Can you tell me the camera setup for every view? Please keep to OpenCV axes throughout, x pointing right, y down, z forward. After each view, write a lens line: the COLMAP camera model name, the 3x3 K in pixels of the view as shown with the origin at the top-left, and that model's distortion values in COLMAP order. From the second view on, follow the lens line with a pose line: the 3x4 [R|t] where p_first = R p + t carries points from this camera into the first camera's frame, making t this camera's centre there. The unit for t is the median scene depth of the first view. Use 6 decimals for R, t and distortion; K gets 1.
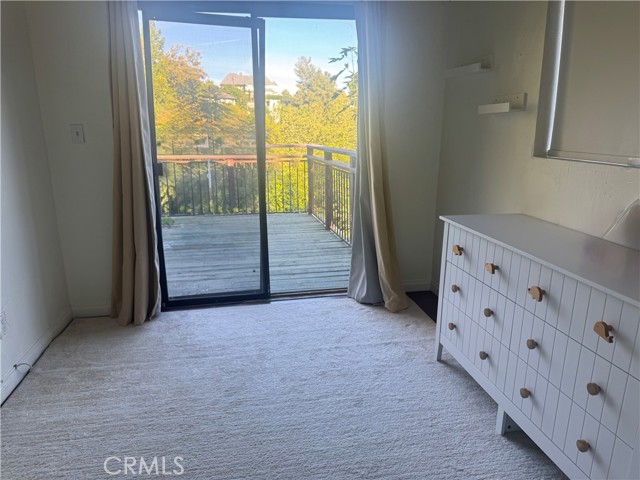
lens RADIAL K [[446.5, 0, 317.9], [0, 446.5, 245.8], [0, 0, 1]] dist [0.114699, -0.218679]
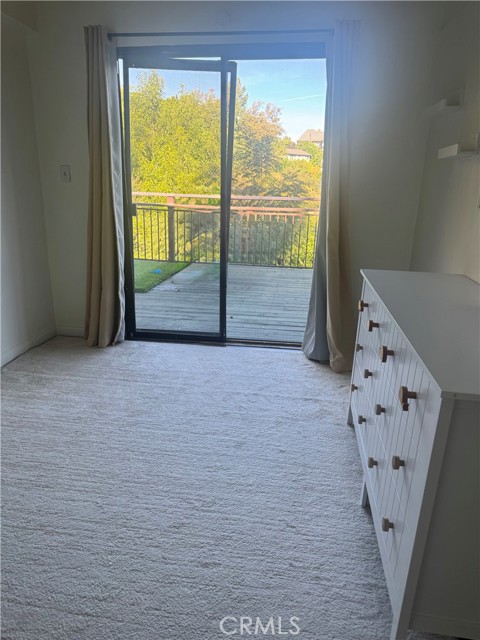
lens RADIAL K [[446.5, 0, 239.3], [0, 446.5, 325.4], [0, 0, 1]] dist [0.114699, -0.218679]
pose [[0.947782, 0.119905, -0.295520, 0.215669], [-0.106845, 0.992463, 0.060014, 0.013065], [0.300488, -0.025305, 0.953450, 0.030165]]
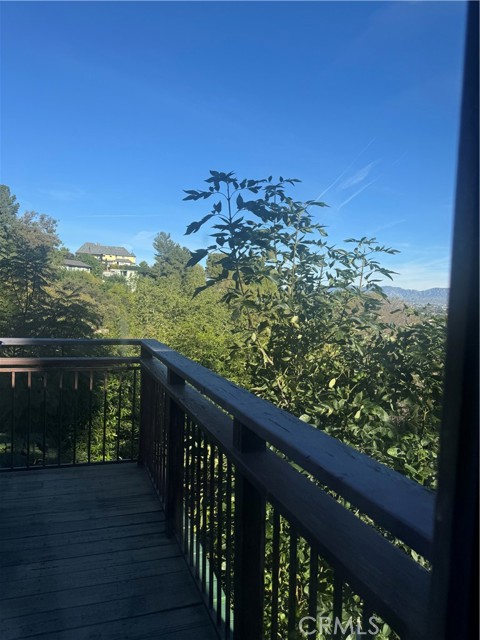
lens RADIAL K [[450.3, 0, 240.0], [0, 450.3, 320.0], [0, 0, 1]] dist [0.037707, -0.041674]
pose [[0.988794, 0.038628, 0.144201, 0.029294], [-0.007307, 0.977308, -0.211696, -0.257860], [-0.149107, 0.208270, 0.966639, 0.850255]]
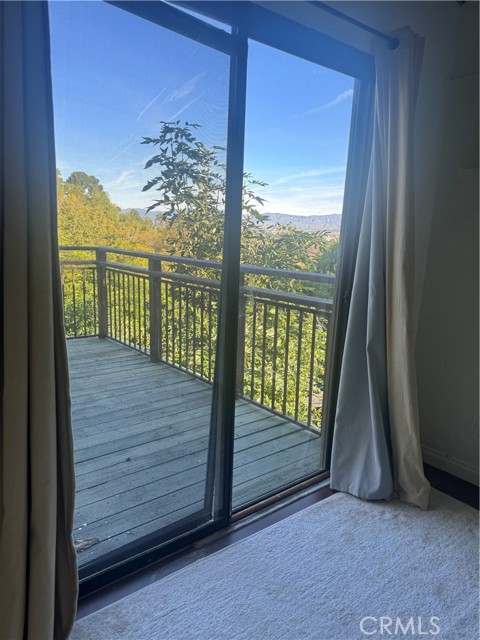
lens RADIAL K [[446.5, 0, 239.3], [0, 446.5, 325.4], [0, 0, 1]] dist [0.114699, -0.218679]
pose [[0.879697, -0.052177, 0.472663, -0.347195], [0.071258, 0.997203, -0.022541, -0.119700], [-0.470165, 0.053510, 0.880955, 0.454295]]
